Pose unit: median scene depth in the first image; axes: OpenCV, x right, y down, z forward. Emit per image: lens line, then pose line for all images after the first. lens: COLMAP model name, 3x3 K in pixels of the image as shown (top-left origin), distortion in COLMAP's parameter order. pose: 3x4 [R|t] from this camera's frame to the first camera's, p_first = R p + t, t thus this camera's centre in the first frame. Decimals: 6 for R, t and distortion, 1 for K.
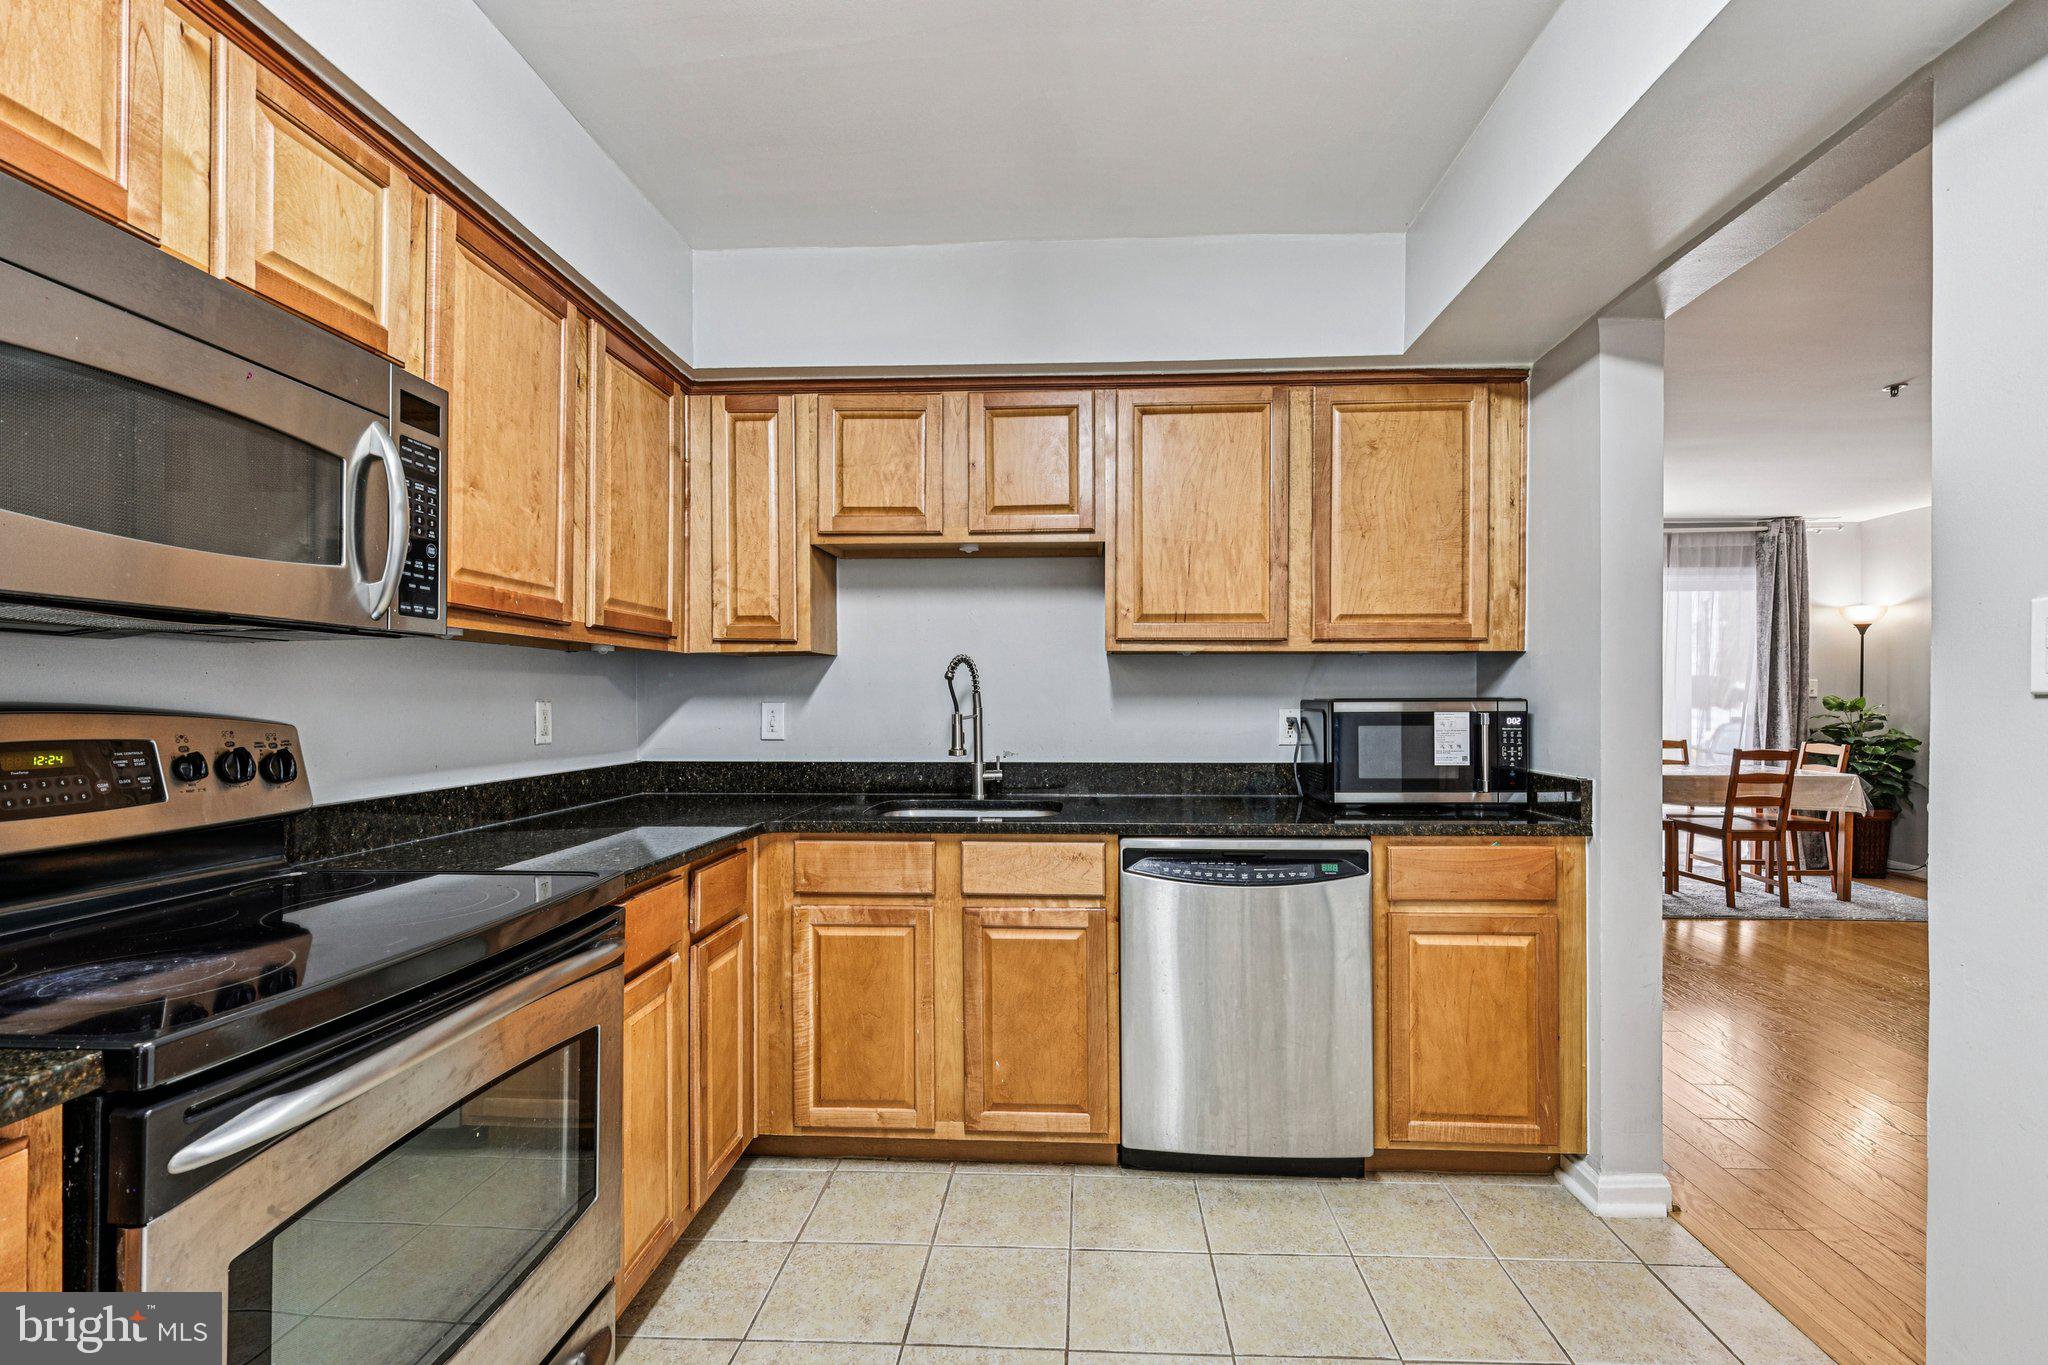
lens RADIAL K [[913.8, 0, 1062.2], [0, 913.8, 694.1], [0, 0, 1]] dist [0.003762, 0.000016]
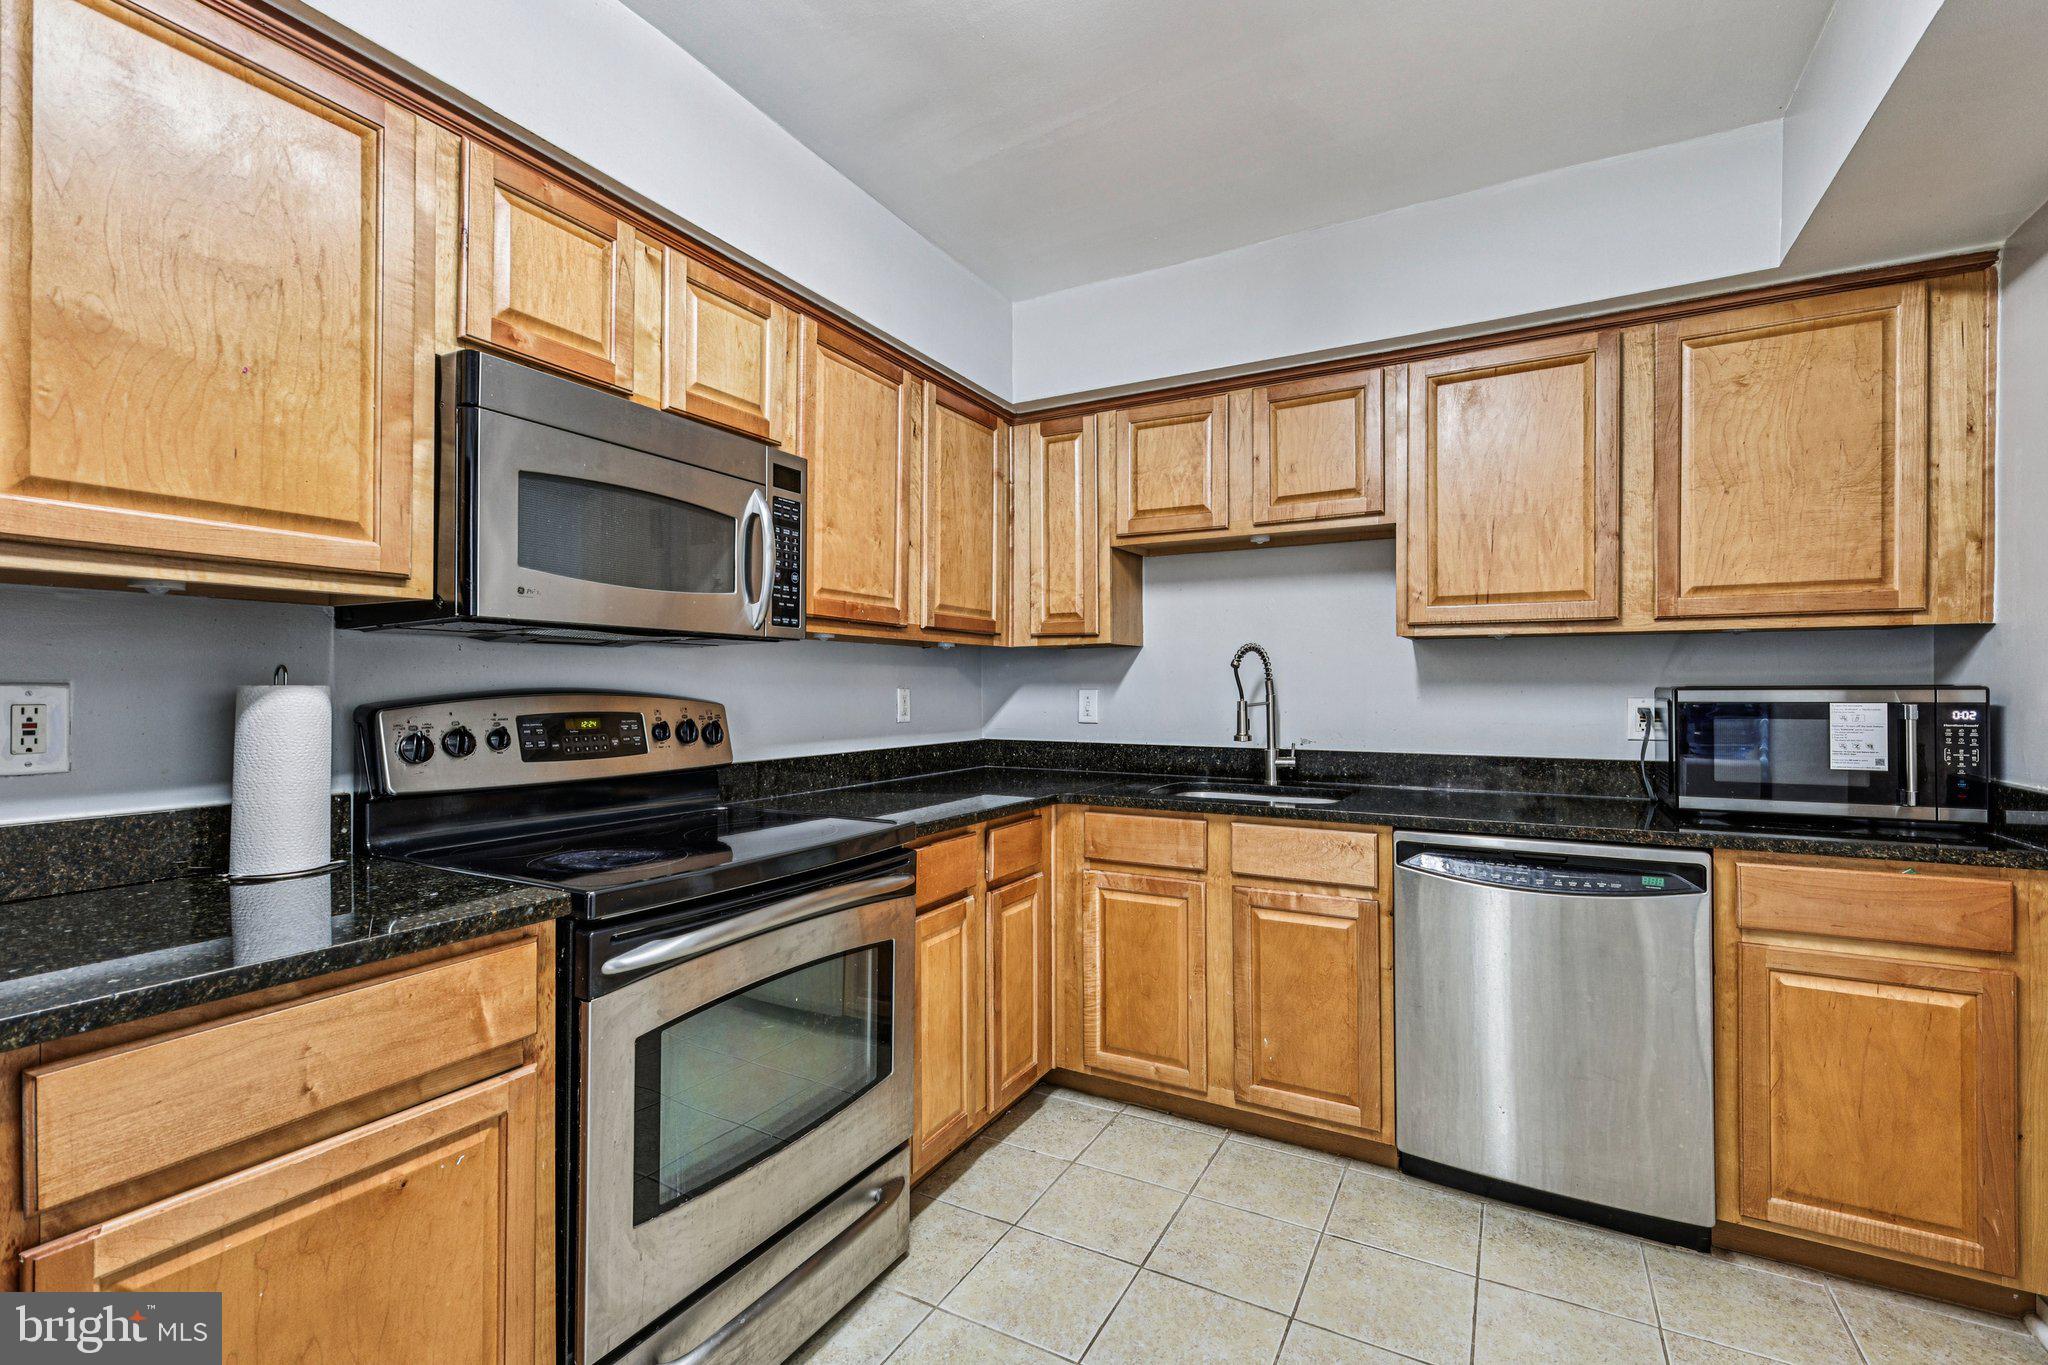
lens RADIAL K [[913.8, 0, 1021.2], [0, 913.8, 679.6], [0, 0, 1]] dist [0.003762, 0.000016]
pose [[0.893323, -0.002961, -0.449405, 0.149422], [0.001874, 0.999994, -0.002865, 0.000278], [0.449410, 0.001717, 0.893324, -0.044349]]
